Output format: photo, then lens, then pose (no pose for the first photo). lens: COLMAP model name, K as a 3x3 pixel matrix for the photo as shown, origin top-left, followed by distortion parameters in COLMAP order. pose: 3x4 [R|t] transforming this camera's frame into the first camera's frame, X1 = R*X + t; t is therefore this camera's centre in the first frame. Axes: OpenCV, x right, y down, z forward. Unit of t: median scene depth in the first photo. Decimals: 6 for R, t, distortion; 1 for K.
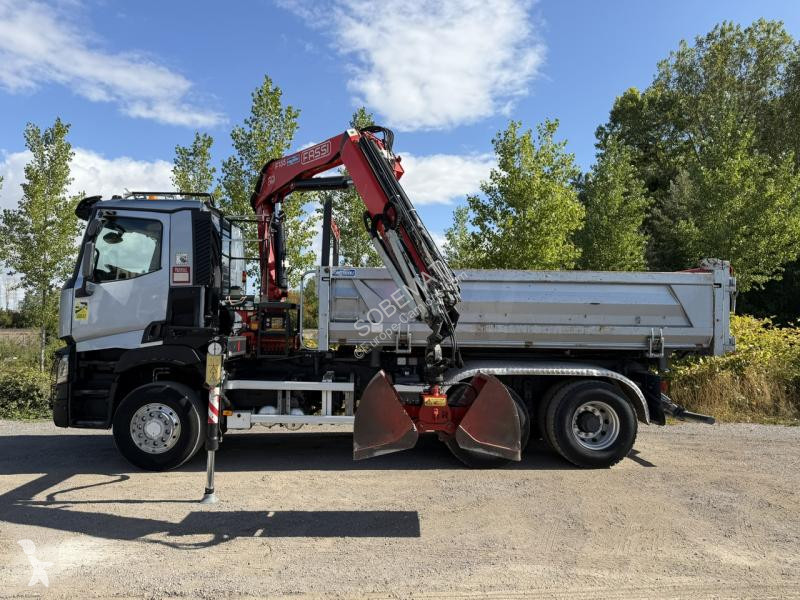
lens RADIAL K [[553.4, 0, 397.3], [0, 553.4, 299.0], [0, 0, 1]] dist [0.087314, -0.126830]
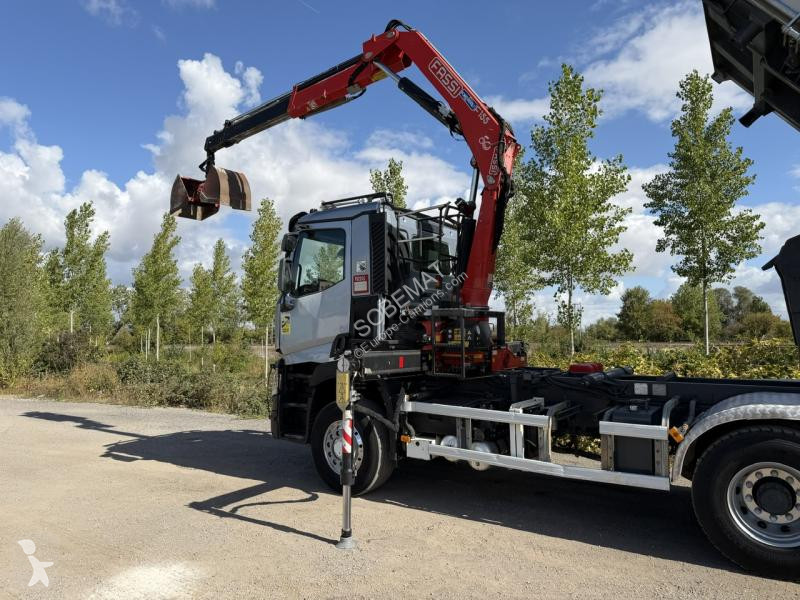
lens RADIAL K [[552.3, 0, 400.0], [0, 552.3, 300.0], [0, 0, 1]] dist [0.086042, -0.121371]
pose [[0.808169, -0.049459, -0.586870, 0.199168], [0.036149, 0.998754, -0.034391, 0.017593], [0.587840, 0.006579, 0.808950, 0.292160]]
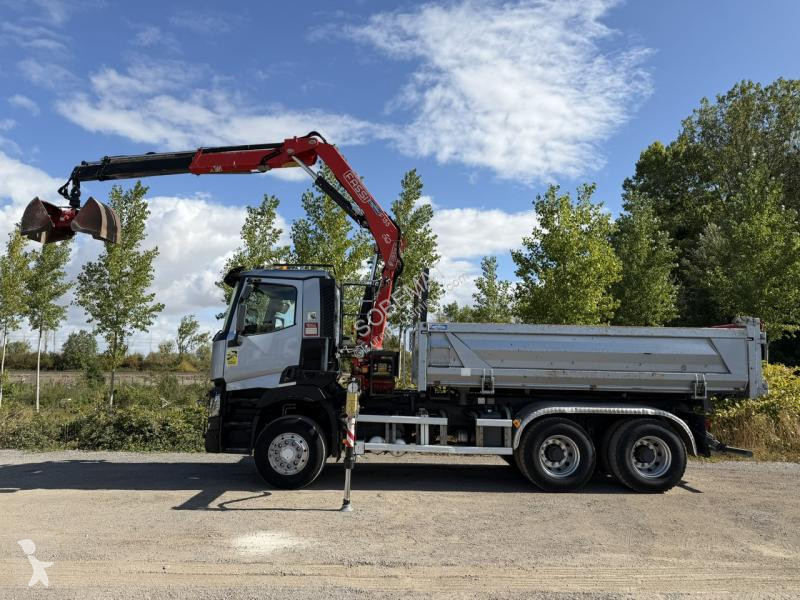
lens RADIAL K [[553.3, 0, 404.3], [0, 553.3, 297.6], [0, 0, 1]] dist [0.071062, -0.089927]
pose [[0.999457, 0.001502, -0.032919, -0.133213], [-0.004192, 0.996641, -0.081790, -0.011699], [0.032685, 0.081884, 0.996106, -0.233105]]
